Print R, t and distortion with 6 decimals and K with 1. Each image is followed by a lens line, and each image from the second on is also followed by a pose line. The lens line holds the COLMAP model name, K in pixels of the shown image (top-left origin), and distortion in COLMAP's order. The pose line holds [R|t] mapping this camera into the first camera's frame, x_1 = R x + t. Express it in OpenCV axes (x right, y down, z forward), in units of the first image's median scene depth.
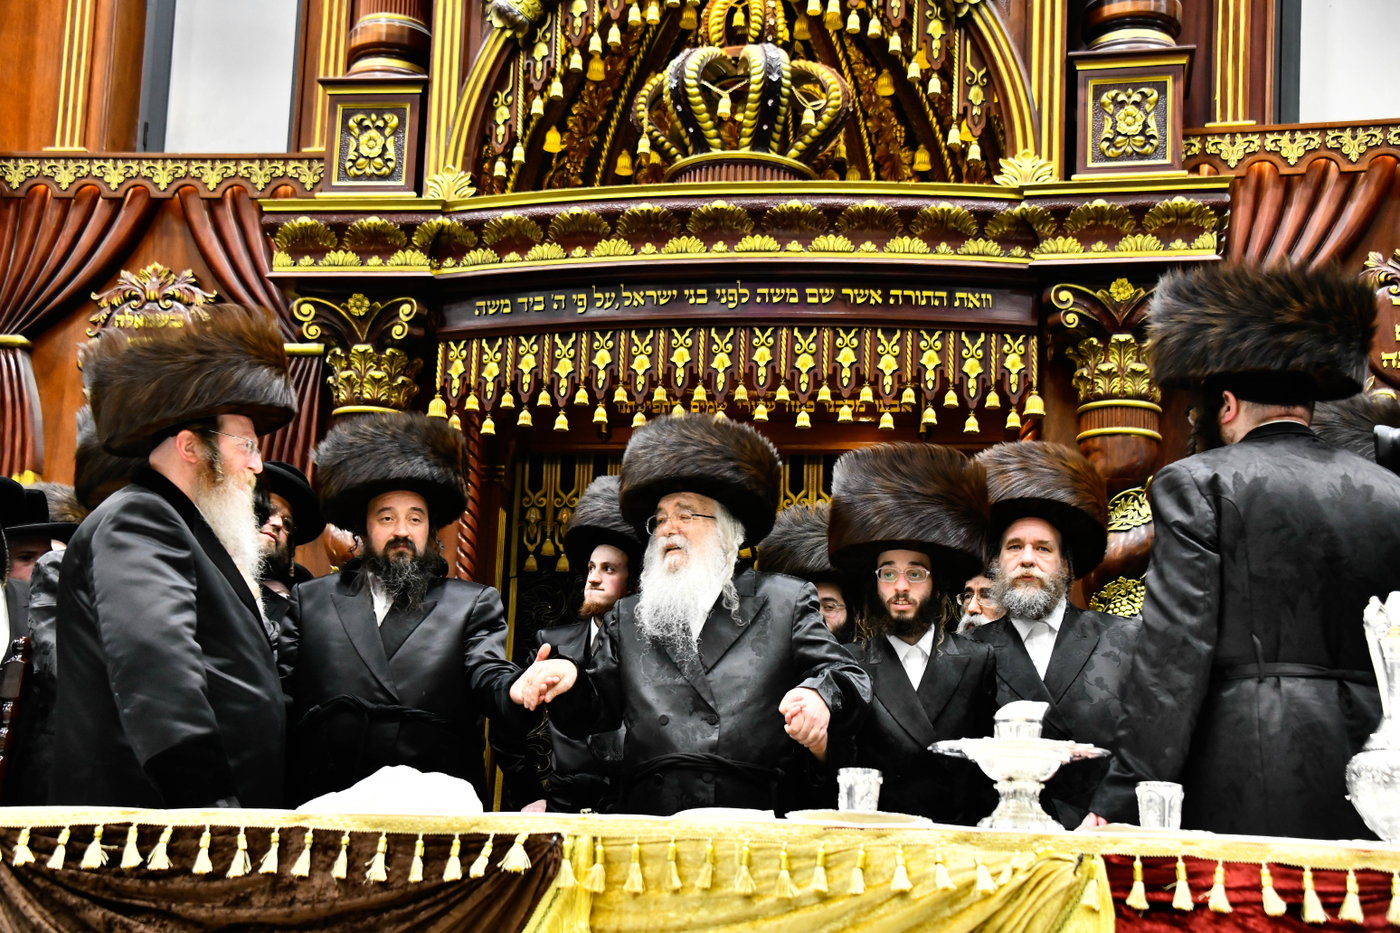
lens RADIAL K [[2278.7, 0, 700.0], [0, 2278.7, 466.5], [0, 0, 1]] dist [0.346992, 0.248534]
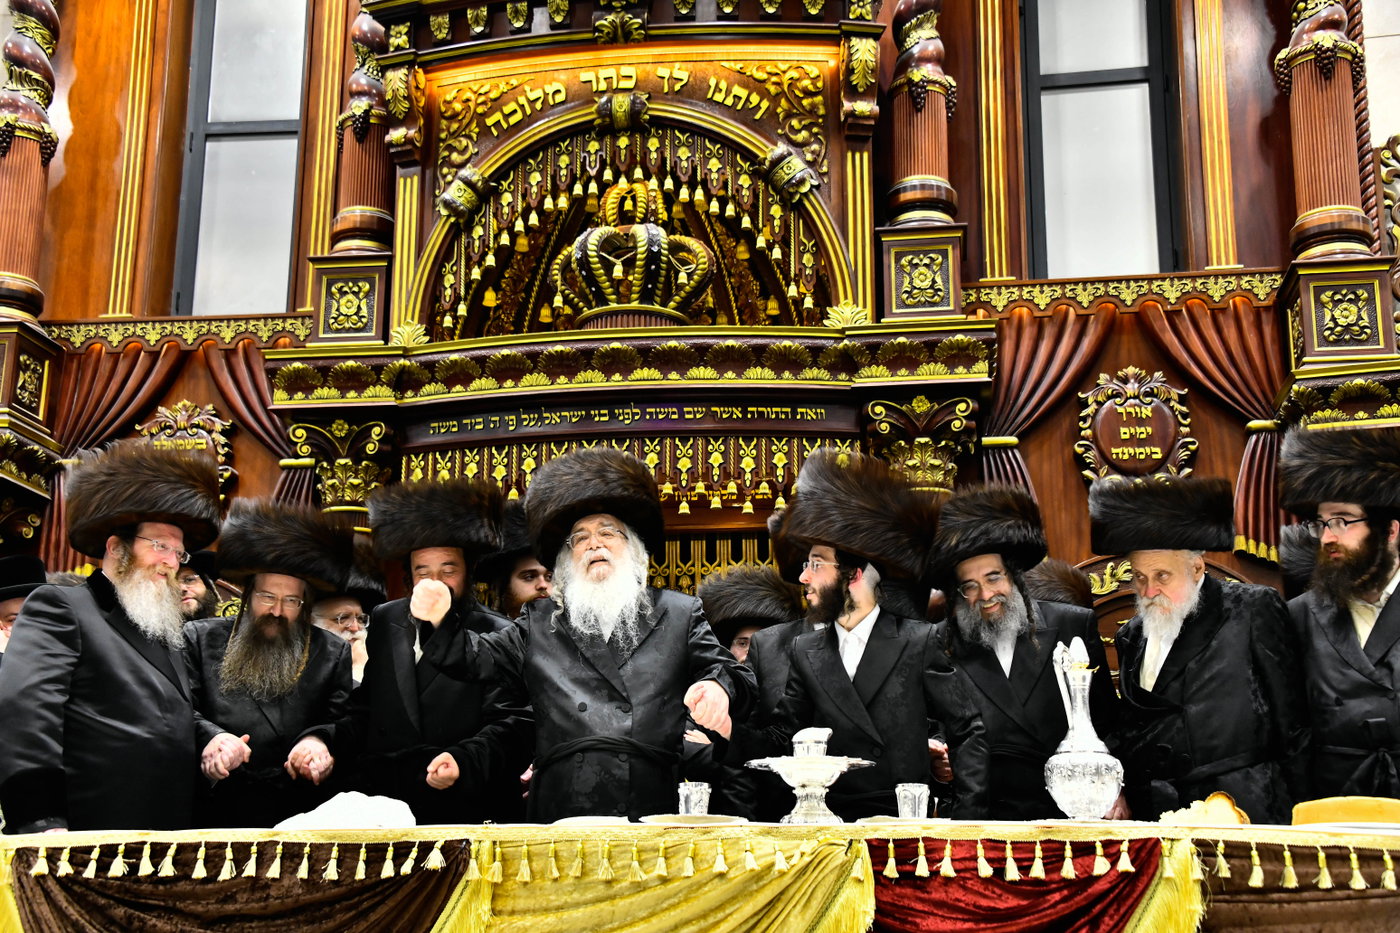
lens RADIAL K [[1809.3, 0, 700.0], [0, 1809.3, 466.5], [0, 0, 1]] dist [0.151217, 0.235935]
pose [[0.999081, -0.025474, 0.034479, 0.019168], [0.026712, 0.998997, -0.035936, -0.006874], [-0.033529, 0.036824, 0.998759, -0.032014]]
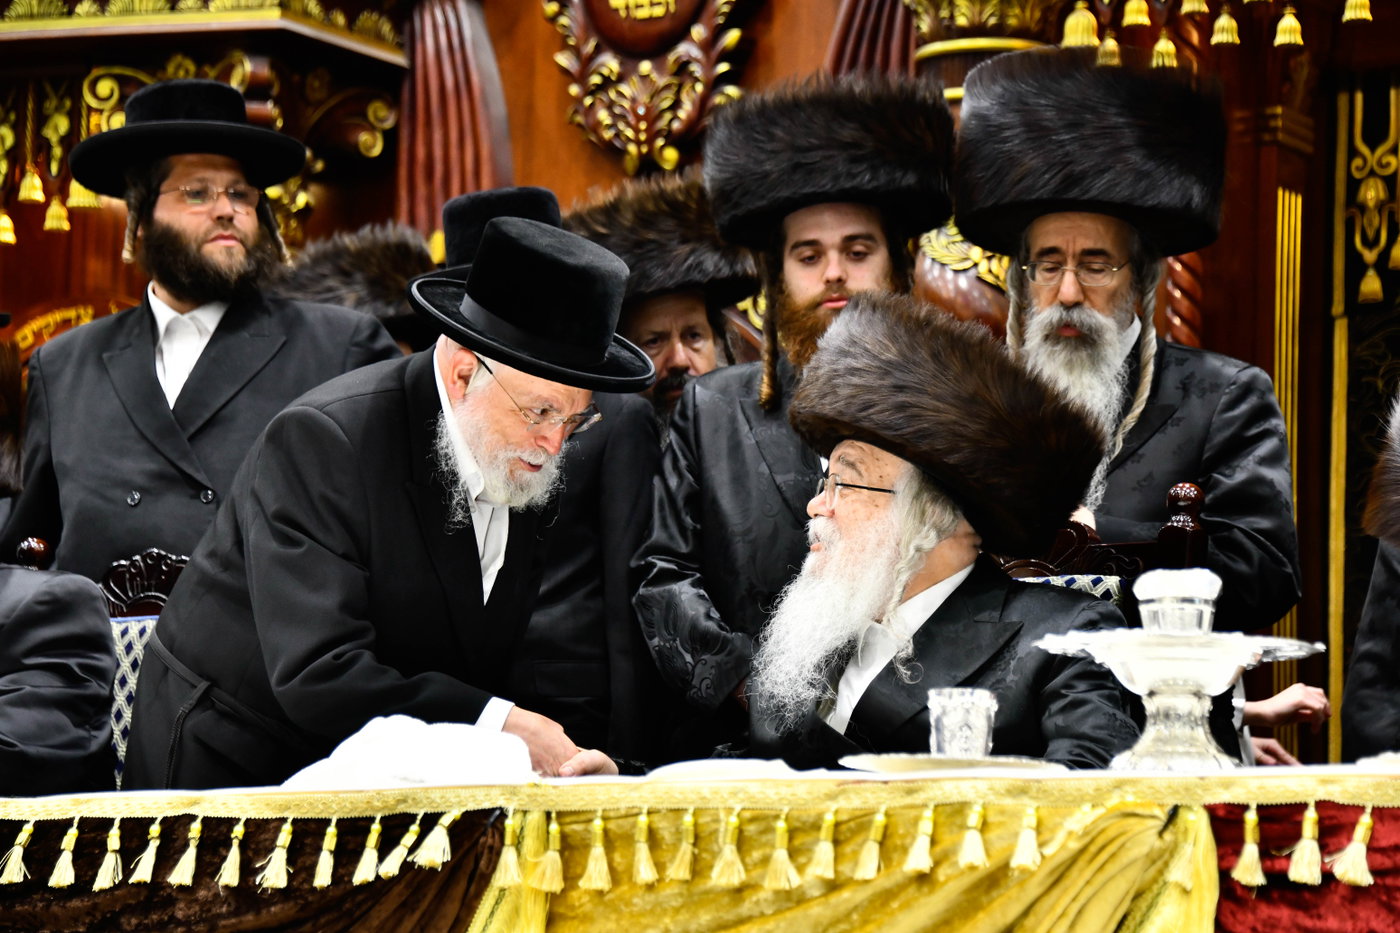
lens RADIAL K [[4946.1, 0, 700.0], [0, 4946.1, 466.5], [0, 0, 1]] dist [1.415513, 3.127709]
pose [[0.914871, -0.070601, -0.397527, 0.262950], [0.107679, 0.991597, 0.071704, -0.017867], [0.389124, -0.108405, 0.914785, -0.139771]]
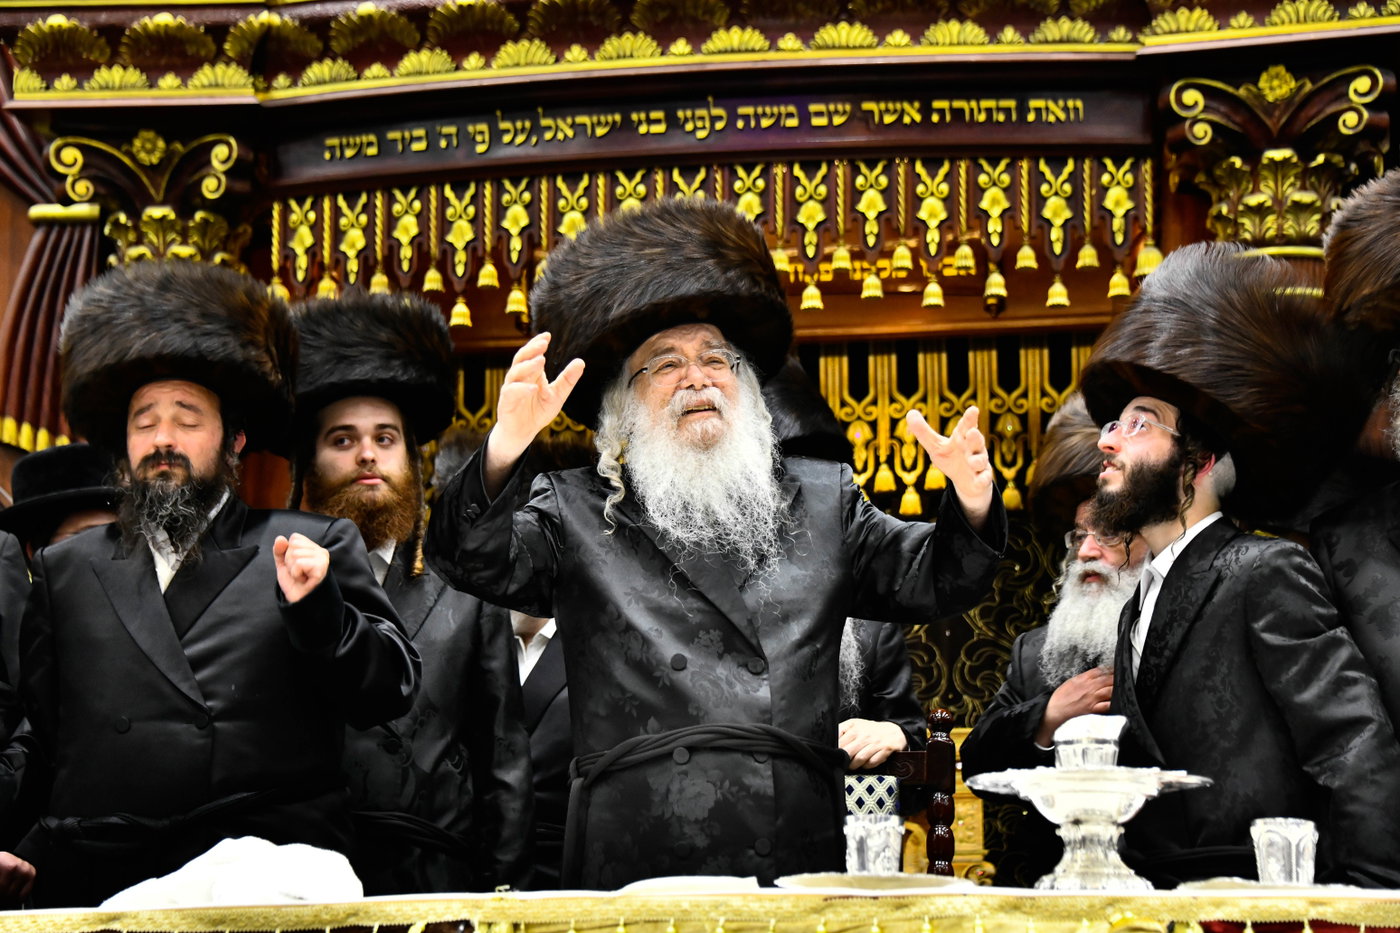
lens RADIAL K [[3506.4, 0, 700.0], [0, 3506.4, 466.5], [0, 0, 1]] dist [0.881054, 0.679944]
pose [[0.999209, -0.039727, 0.001693, 0.007716], [0.039631, 0.998453, 0.038991, -0.012453], [-0.003240, -0.038893, 0.999238, -0.061921]]
